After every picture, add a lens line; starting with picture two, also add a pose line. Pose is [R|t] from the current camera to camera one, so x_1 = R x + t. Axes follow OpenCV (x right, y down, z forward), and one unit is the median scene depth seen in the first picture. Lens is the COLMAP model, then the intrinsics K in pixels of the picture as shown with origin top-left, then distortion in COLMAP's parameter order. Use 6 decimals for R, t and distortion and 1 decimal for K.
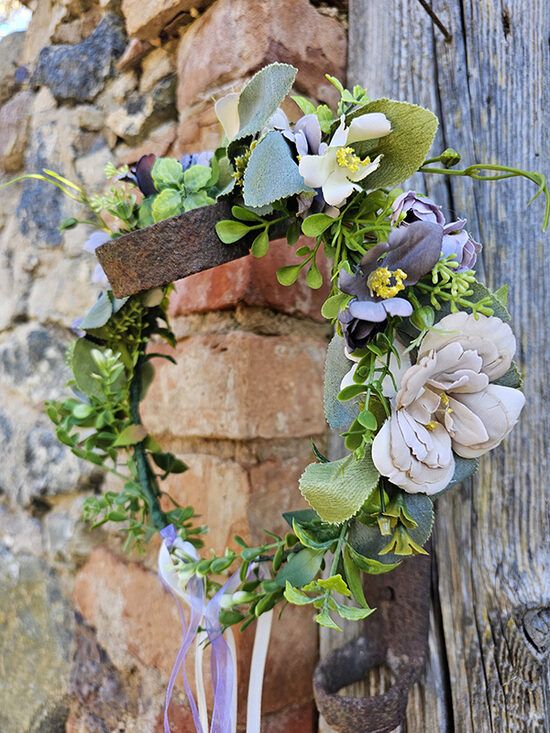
lens RADIAL K [[512.1, 0, 267.2], [0, 512.1, 368.1], [0, 0, 1]] dist [-0.014681, 0.006279]
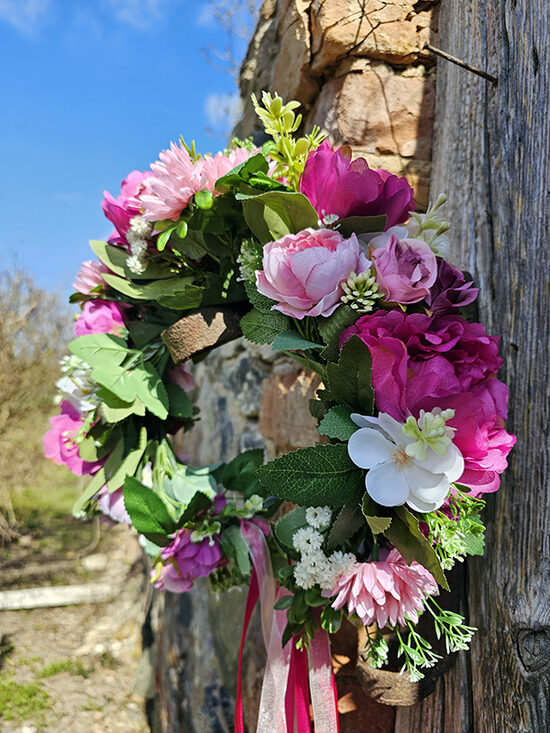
lens RADIAL K [[505.2, 0, 273.4], [0, 505.2, 371.6], [0, 0, 1]] dist [0.001700, -0.000644]
pose [[0.861287, -0.022215, -0.507634, 0.487767], [0.023920, 0.999709, -0.003165, -0.060370], [0.507556, -0.009416, 0.861567, -0.138186]]
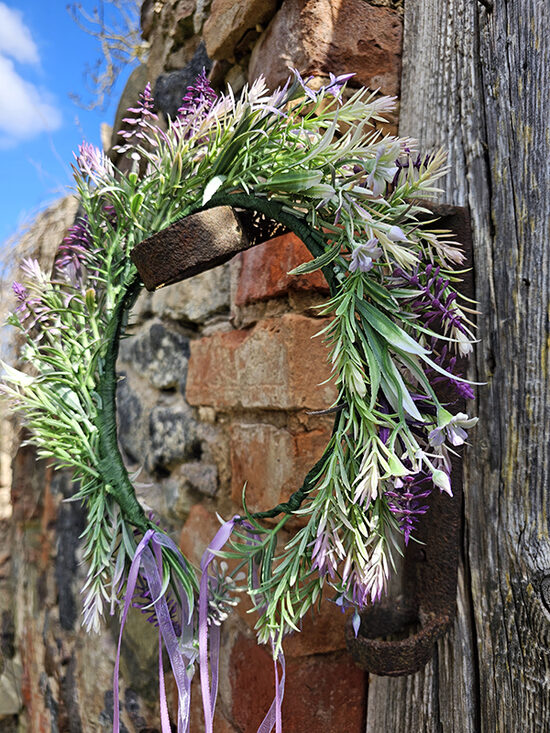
lens RADIAL K [[502.8, 0, 268.3], [0, 502.8, 371.8], [0, 0, 1]] dist [0.002455, -0.002506]
pose [[0.960834, -0.011218, -0.276898, 0.210063], [0.018080, 0.999589, 0.022239, 0.029345], [0.276534, -0.026374, 0.960642, -0.078478]]
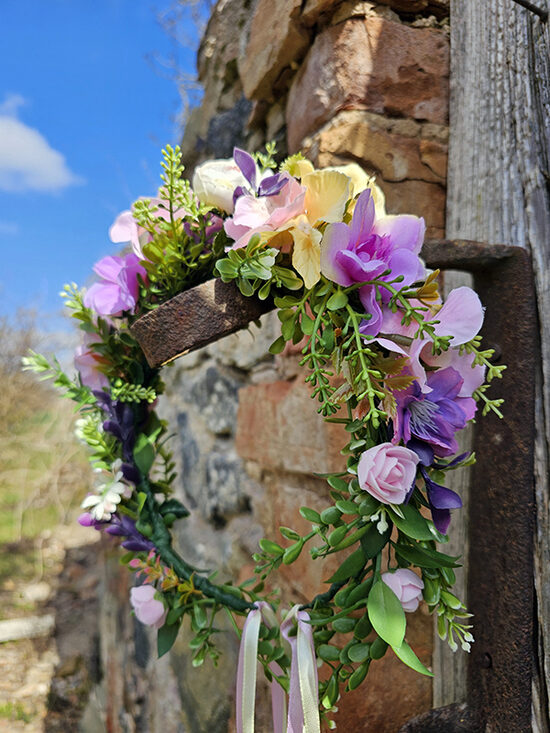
lens RADIAL K [[509.1, 0, 271.5], [0, 509.1, 372.5], [0, 0, 1]] dist [-0.005984, 0.000561]
pose [[0.906099, -0.049049, -0.420214, 0.275017], [0.043738, 0.998795, -0.022271, -0.053673], [0.420800, 0.001801, 0.907152, 0.036405]]
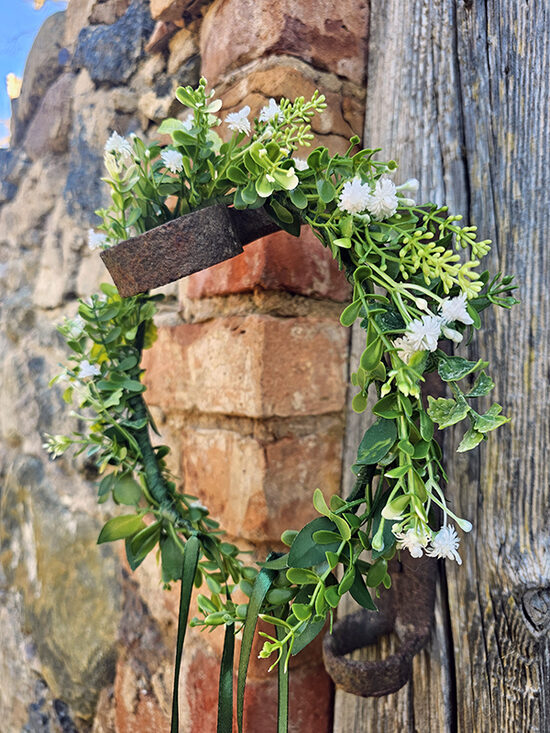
lens RADIAL K [[509.8, 0, 268.6], [0, 509.8, 363.8], [0, 0, 1]] dist [-0.006945, 0.000410]
pose [[0.993851, -0.004365, -0.110638, 0.086670], [0.011659, 0.997793, 0.065366, -0.040280], [0.110109, -0.066255, 0.991709, -0.032641]]
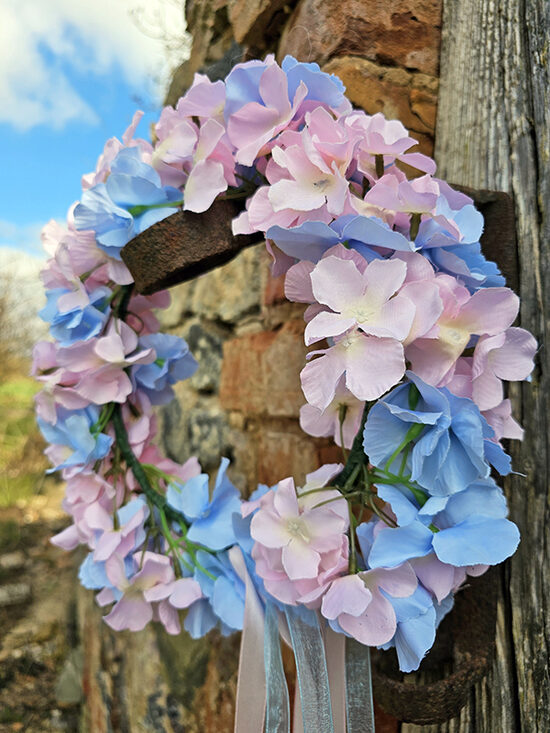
lens RADIAL K [[508.4, 0, 281.9], [0, 508.4, 369.5], [0, 0, 1]] dist [-0.006296, 0.001137]
pose [[0.929501, -0.011578, -0.368638, 0.268305], [0.021670, 0.999495, 0.023250, 0.011745], [0.368183, -0.029599, 0.929282, 0.021200]]
